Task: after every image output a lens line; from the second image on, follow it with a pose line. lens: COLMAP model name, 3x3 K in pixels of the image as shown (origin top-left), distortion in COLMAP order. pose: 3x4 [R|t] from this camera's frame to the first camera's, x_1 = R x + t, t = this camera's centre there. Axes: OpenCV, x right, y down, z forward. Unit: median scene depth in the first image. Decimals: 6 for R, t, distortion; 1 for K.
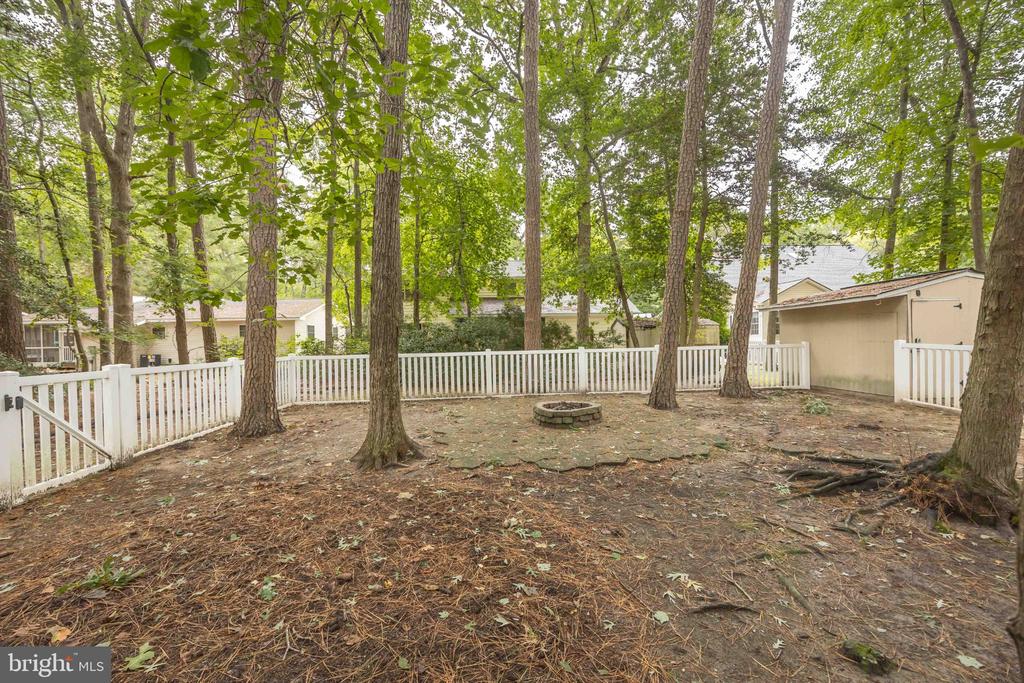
lens RADIAL K [[396.1, 0, 512.0], [0, 396.1, 341.5], [0, 0, 1]] dist [0.000314, 0.000006]
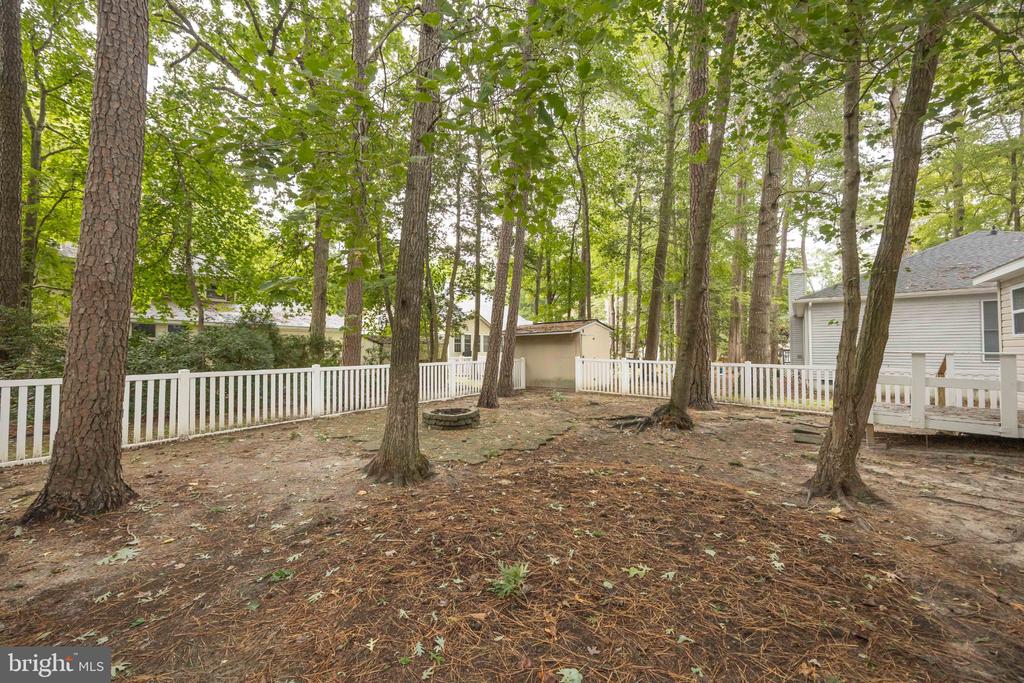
lens RADIAL K [[396.1, 0, 512.0], [0, 396.1, 341.5], [0, 0, 1]] dist [0.000314, 0.000006]
pose [[0.638619, 0.030869, 0.768904, -0.461045], [0.009874, 0.998784, -0.048299, 0.014983], [-0.769460, 0.038437, 0.637538, 0.096092]]
